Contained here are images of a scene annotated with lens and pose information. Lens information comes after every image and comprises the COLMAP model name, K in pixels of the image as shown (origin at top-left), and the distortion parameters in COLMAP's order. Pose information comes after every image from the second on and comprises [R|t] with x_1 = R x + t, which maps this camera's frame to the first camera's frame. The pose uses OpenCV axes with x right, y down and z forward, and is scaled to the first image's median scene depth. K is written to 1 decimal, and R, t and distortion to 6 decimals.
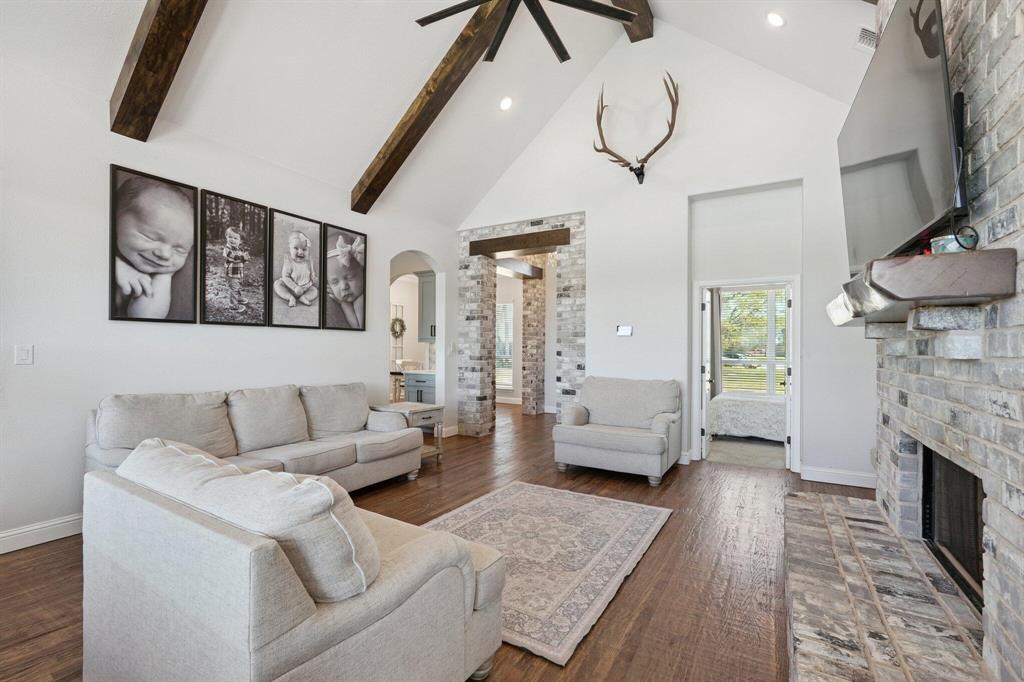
lens RADIAL K [[449.4, 0, 515.1], [0, 449.4, 343.1], [0, 0, 1]] dist [-0.015733, 0.001293]
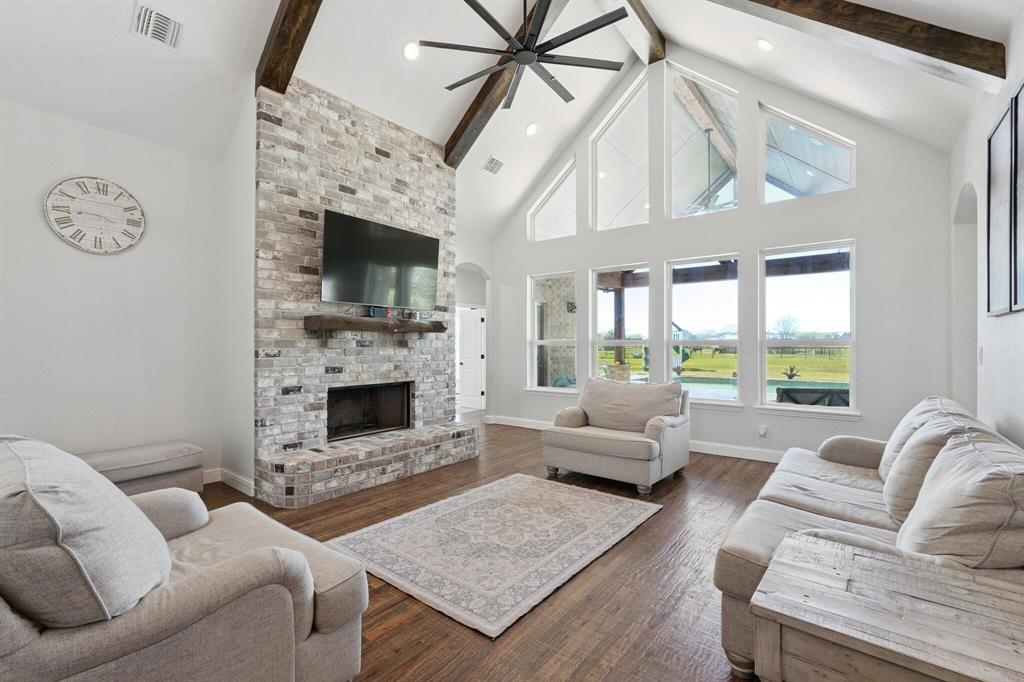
lens RADIAL K [[449.4, 0, 512.1], [0, 449.4, 344.1], [0, 0, 1]] dist [-0.015733, 0.001293]
pose [[-0.990941, -0.006462, 0.134141, -0.058787], [-0.008416, 0.999866, -0.014008, 0.012887], [-0.134033, -0.015010, -0.990863, 1.093554]]
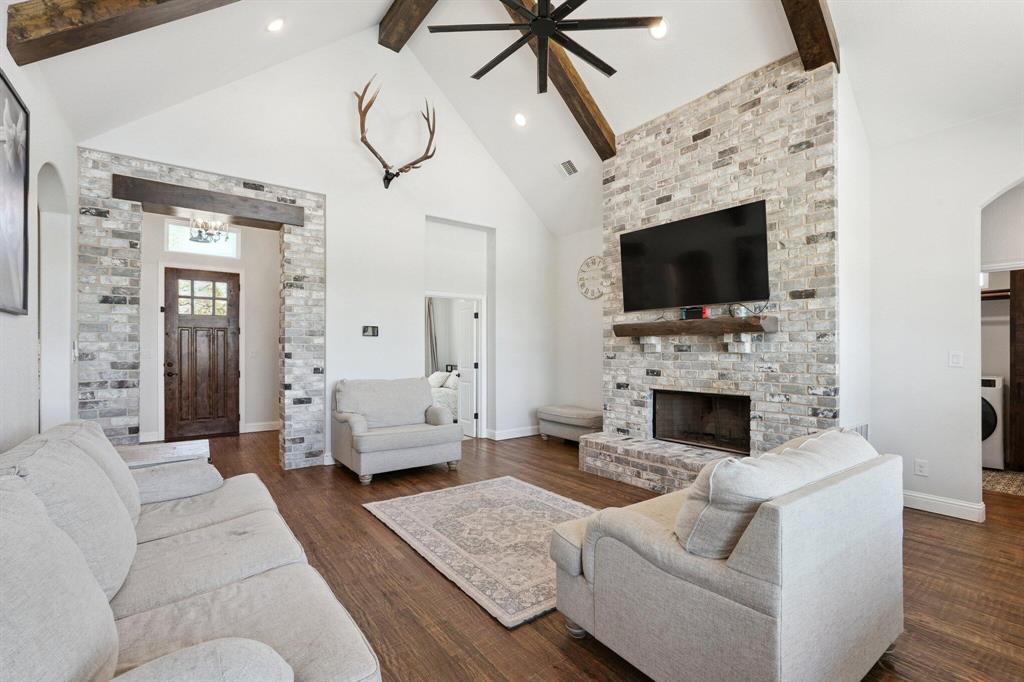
lens RADIAL K [[449.4, 0, 513.7], [0, 449.4, 346.8], [0, 0, 1]] dist [-0.015733, 0.001293]
pose [[0.383728, 0.000790, 0.923446, -0.511625], [-0.008515, 0.999960, 0.002683, 0.001065], [-0.923407, -0.008893, 0.383720, 0.310053]]
